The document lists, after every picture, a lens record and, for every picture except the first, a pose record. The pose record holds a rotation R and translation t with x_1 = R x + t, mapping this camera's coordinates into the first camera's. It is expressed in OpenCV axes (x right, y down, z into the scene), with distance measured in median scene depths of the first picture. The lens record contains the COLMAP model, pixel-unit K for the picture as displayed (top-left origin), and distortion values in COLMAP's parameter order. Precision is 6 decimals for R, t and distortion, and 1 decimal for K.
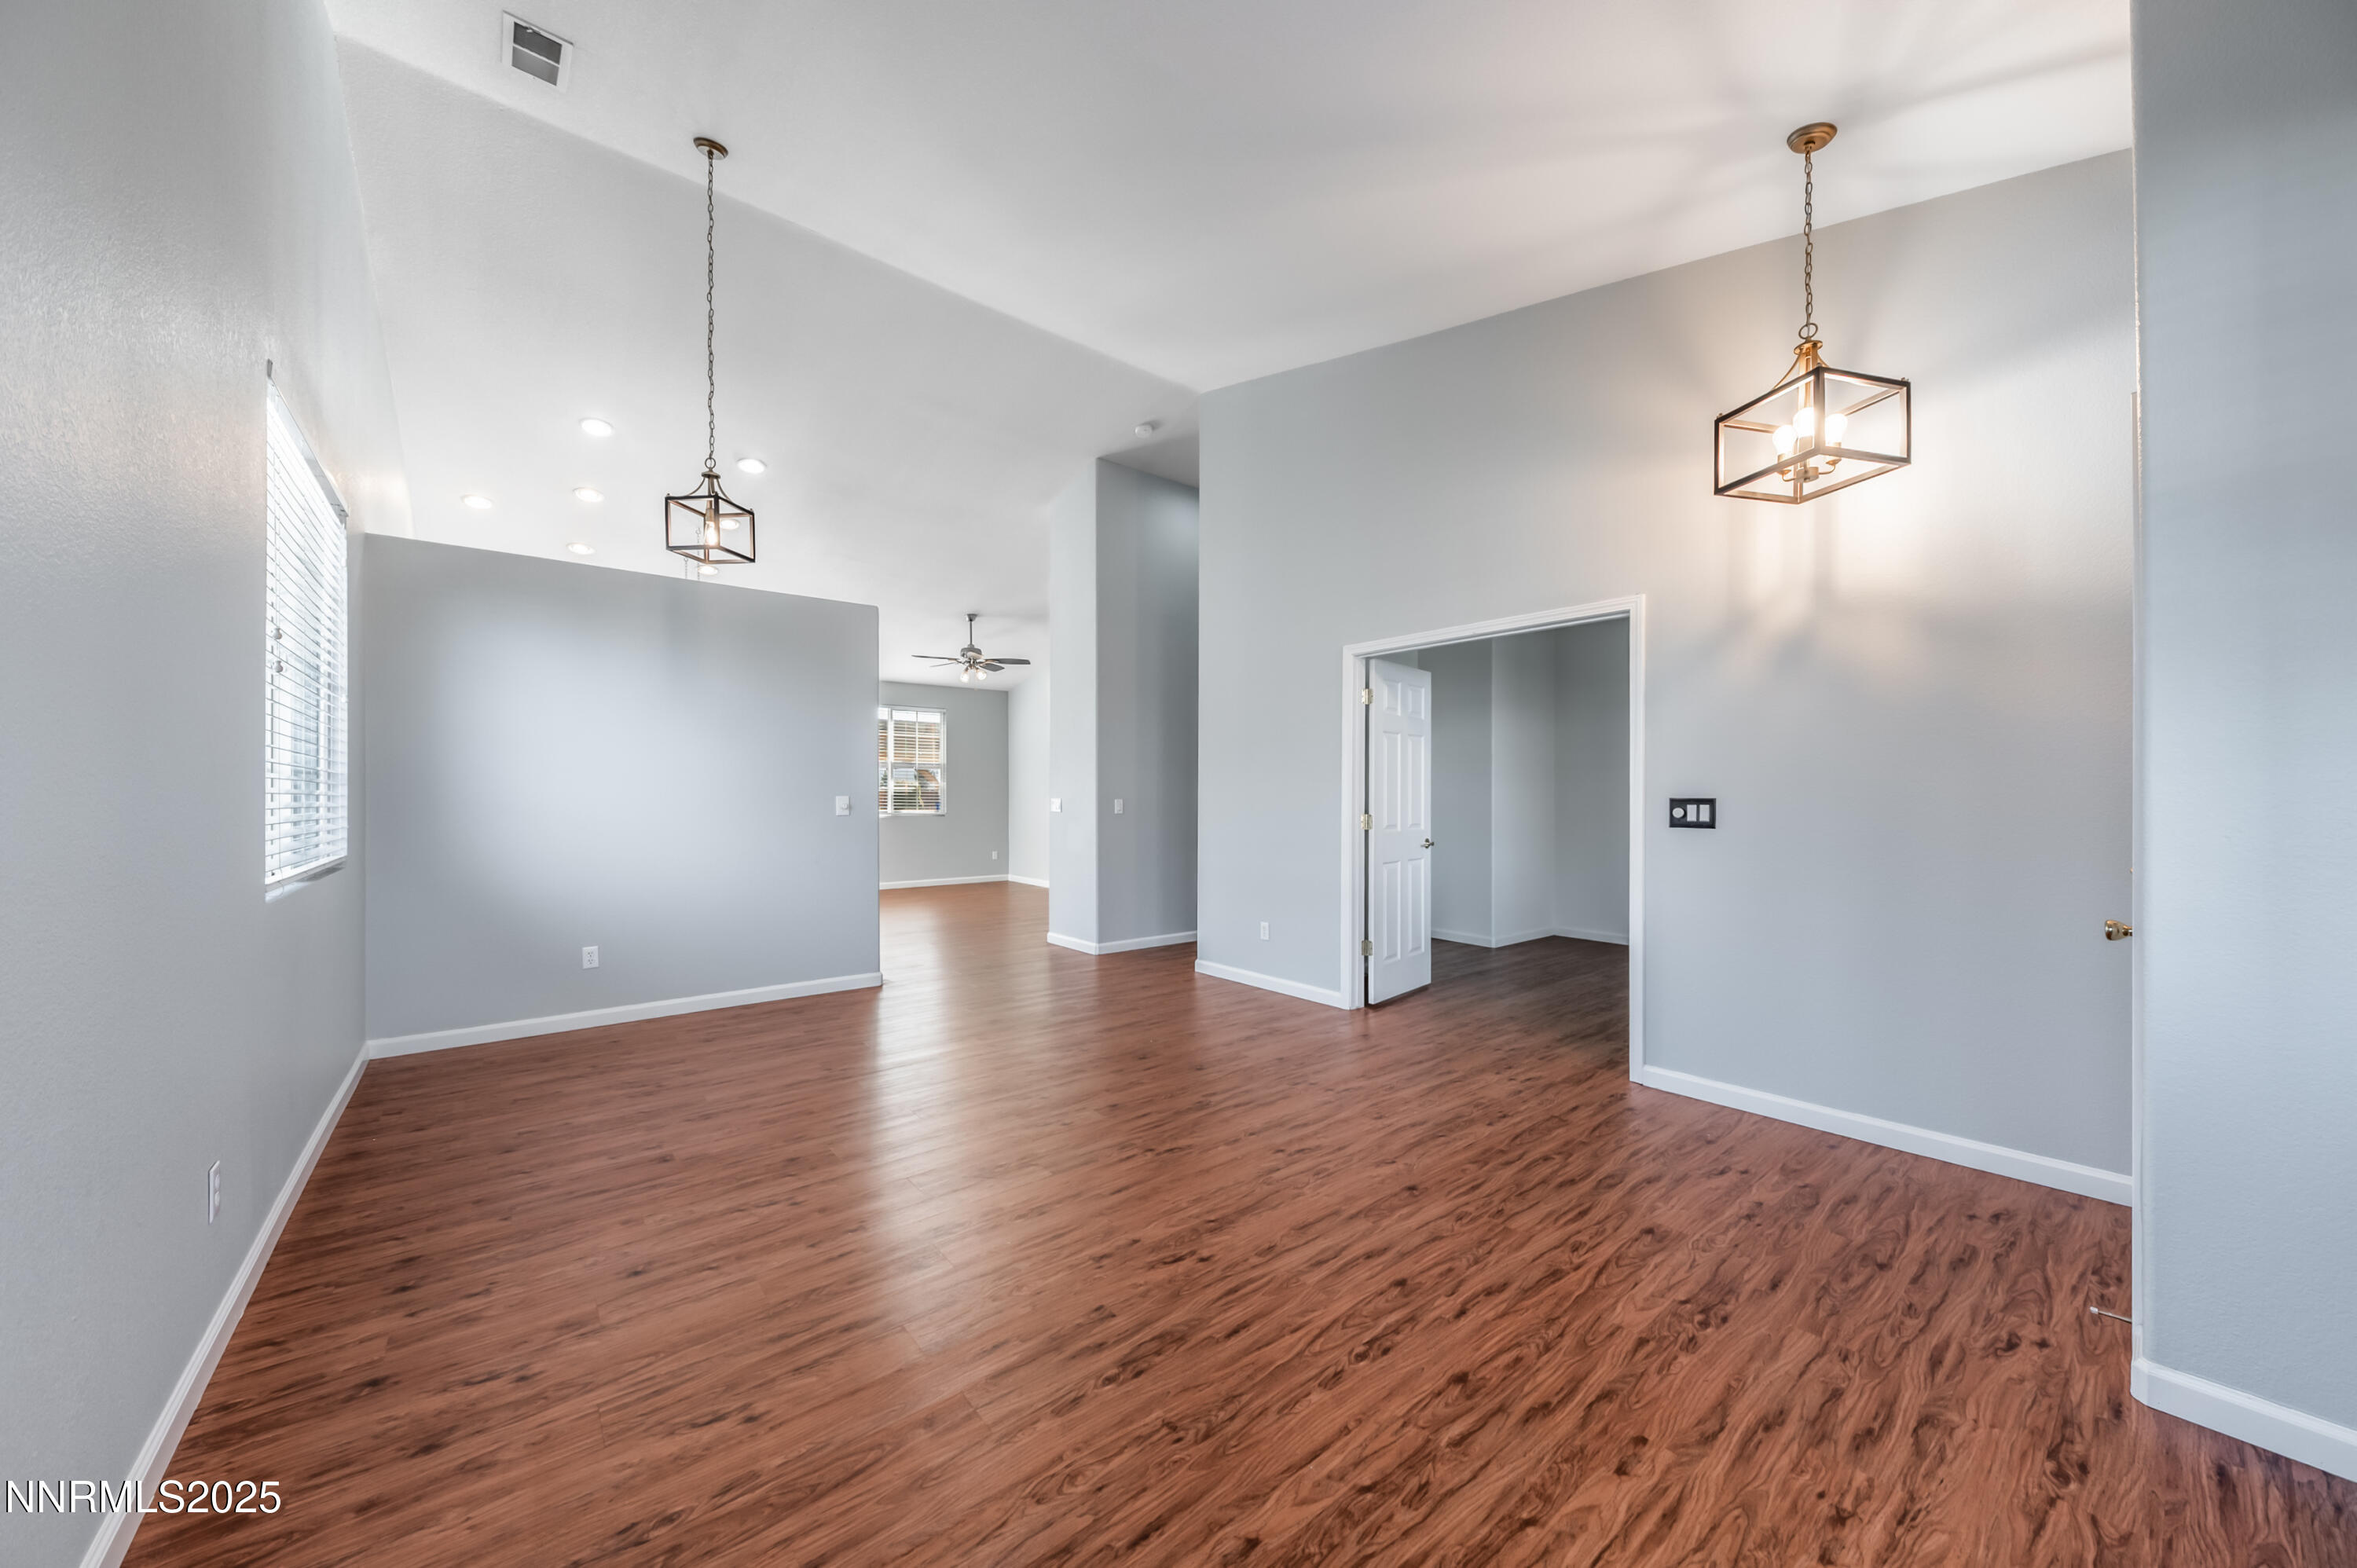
lens RADIAL K [[823.2, 0, 1178.5], [0, 823.2, 784.0], [0, 0, 1]] dist [0.018419, -0.008490]
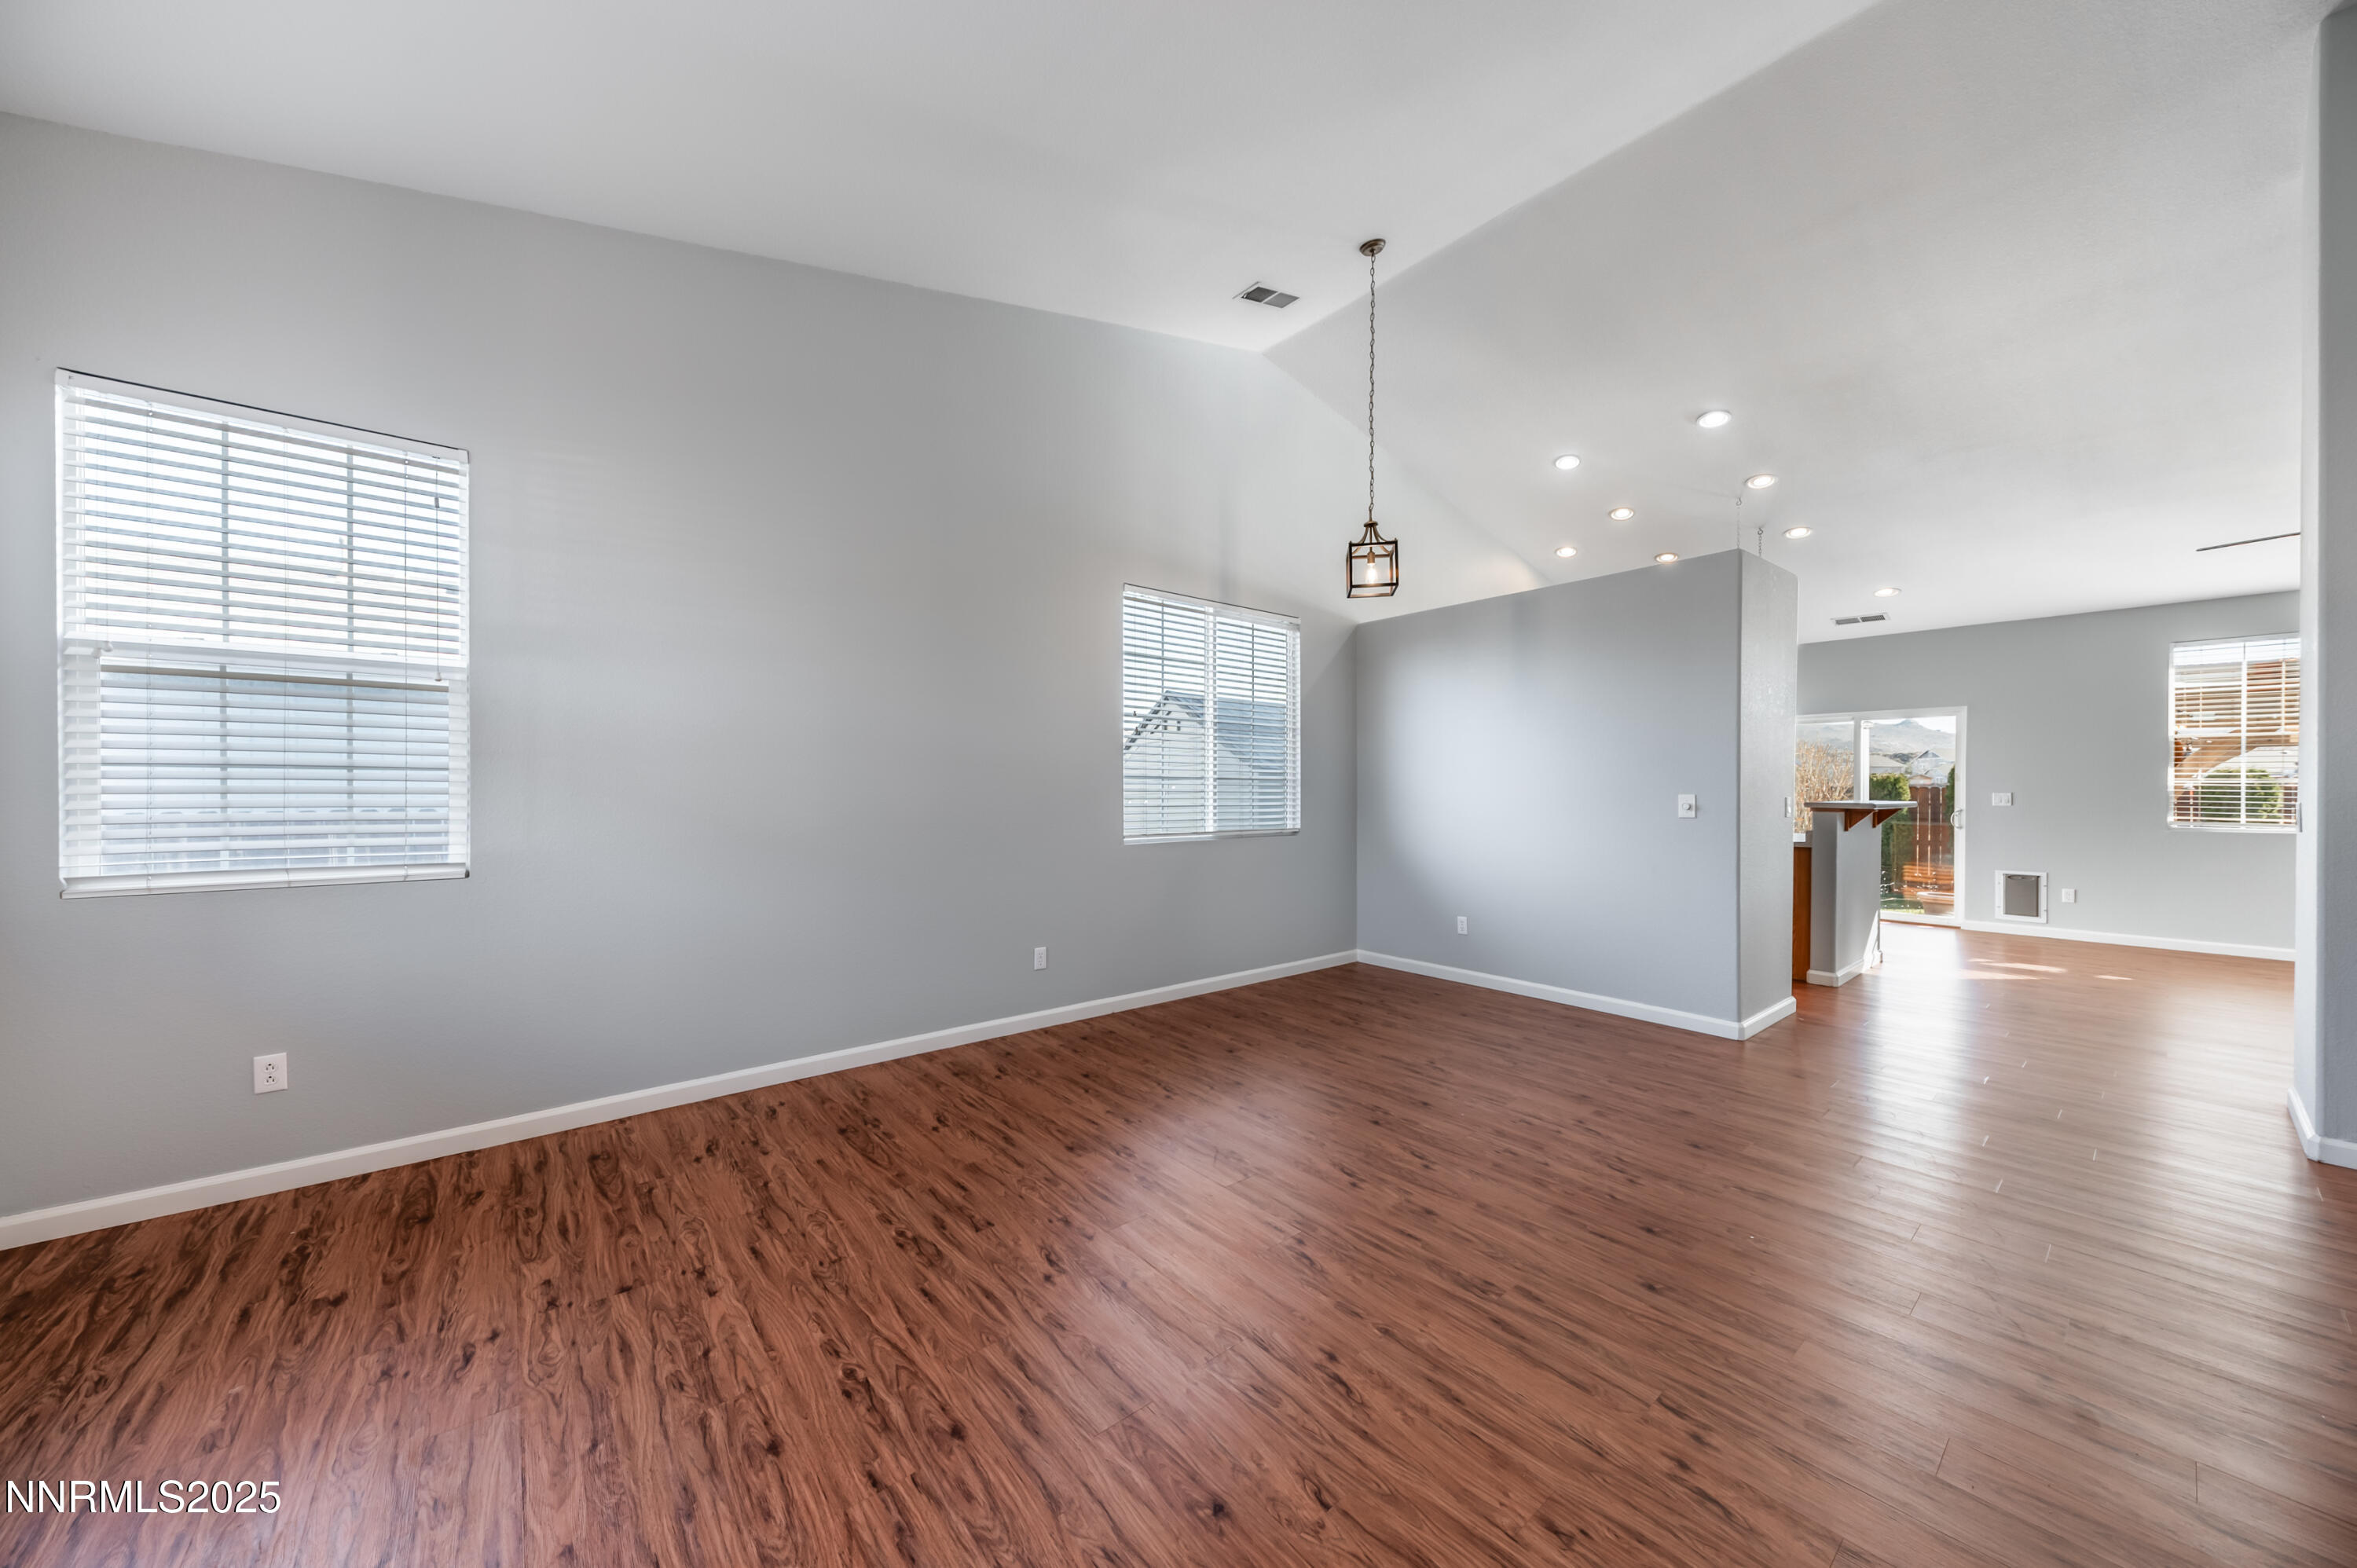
lens RADIAL K [[823.2, 0, 1178.5], [0, 823.2, 784.0], [0, 0, 1]] dist [0.018419, -0.008490]
pose [[-0.003807, -0.007195, -0.999967, 1.129565], [0.011930, 0.999903, -0.007240, 0.011929], [0.999922, -0.011957, -0.003721, 1.319870]]
